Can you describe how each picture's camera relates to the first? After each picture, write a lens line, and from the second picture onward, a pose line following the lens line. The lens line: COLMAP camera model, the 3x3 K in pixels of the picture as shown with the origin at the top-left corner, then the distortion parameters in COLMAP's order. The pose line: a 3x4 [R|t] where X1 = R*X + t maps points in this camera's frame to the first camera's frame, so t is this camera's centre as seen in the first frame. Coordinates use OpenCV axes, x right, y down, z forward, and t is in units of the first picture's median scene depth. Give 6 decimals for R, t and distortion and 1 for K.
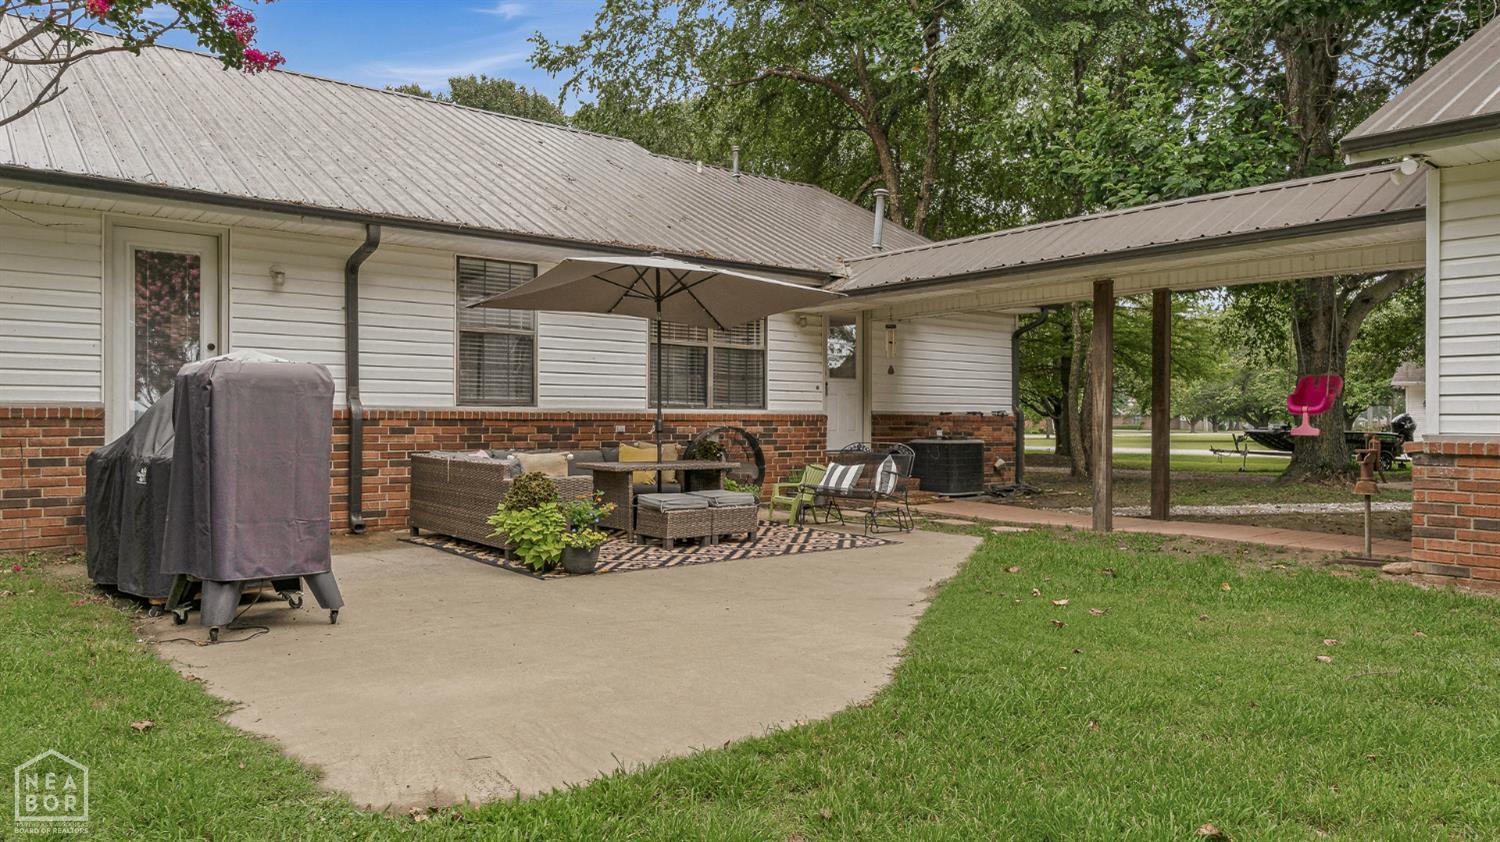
lens RADIAL K [[1016.5, 0, 750.0], [0, 1016.5, 421.0], [0, 0, 1]] dist [0.000307, 0.000076]
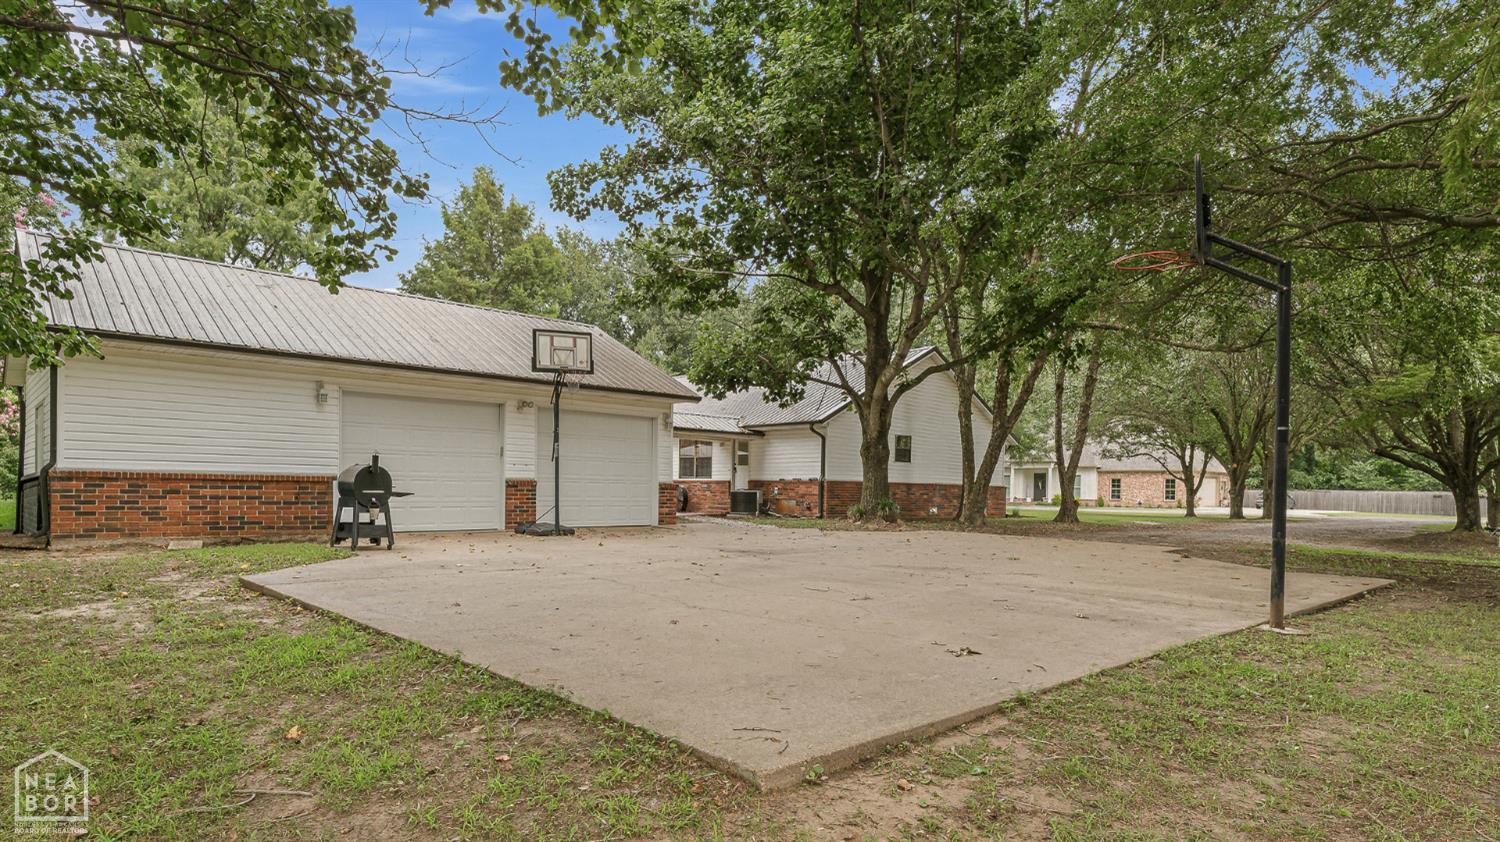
lens RADIAL K [[839.5, 0, 750.0], [0, 839.5, 421.0], [0, 0, 1]] dist [-0.000237, -0.000074]
pose [[0.994039, 0.019346, 0.107295, -0.064208], [-0.011896, 0.997501, -0.069649, -0.005057], [-0.108374, 0.067957, 0.991785, -0.662275]]
